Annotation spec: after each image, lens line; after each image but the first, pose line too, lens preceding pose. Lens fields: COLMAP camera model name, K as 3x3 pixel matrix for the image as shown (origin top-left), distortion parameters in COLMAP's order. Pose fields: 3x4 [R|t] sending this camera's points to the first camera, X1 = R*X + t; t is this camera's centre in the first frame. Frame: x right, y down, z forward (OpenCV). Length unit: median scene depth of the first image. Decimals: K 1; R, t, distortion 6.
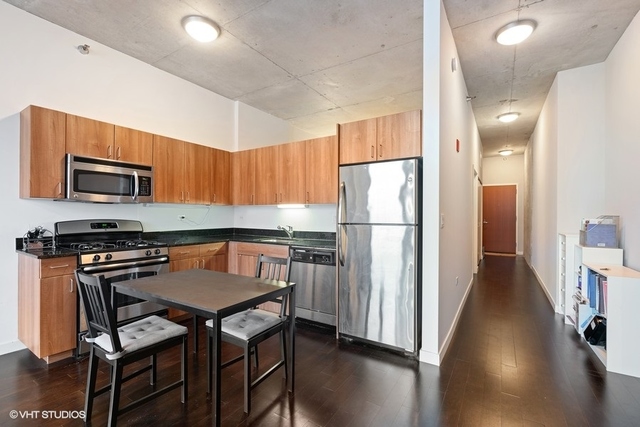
lens RADIAL K [[286.2, 0, 320.0], [0, 286.2, 213.5], [0, 0, 1]] dist [-0.003497, -0.000206]
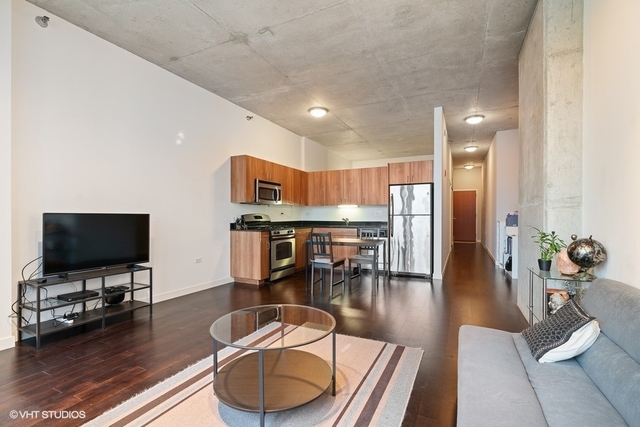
lens RADIAL K [[298.3, 0, 323.1], [0, 298.3, 216.6], [0, 0, 1]] dist [-0.001708, -0.000097]
pose [[0.992244, -0.004933, 0.124207, -0.583725], [0.004074, 0.999966, 0.007171, 0.025287], [-0.124238, -0.006610, 0.992230, -0.873372]]
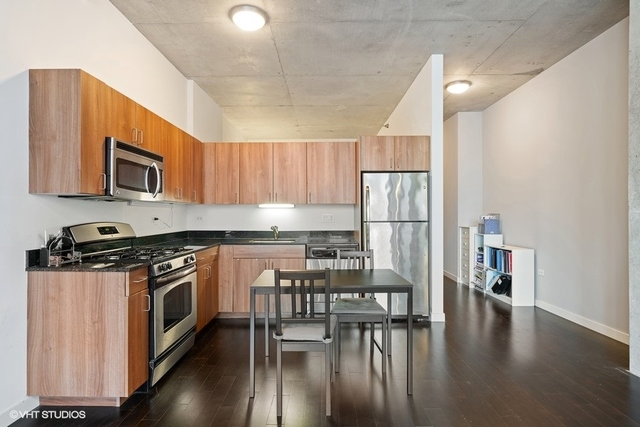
lens RADIAL K [[335.7, 0, 320.6], [0, 335.7, 212.3], [0, 0, 1]] dist [-0.001155, 0.000321]
pose [[0.847640, -0.002962, 0.530563, -0.745818], [0.003212, 0.999995, 0.000451, -0.004542], [-0.530562, 0.001322, 0.847645, -0.059381]]
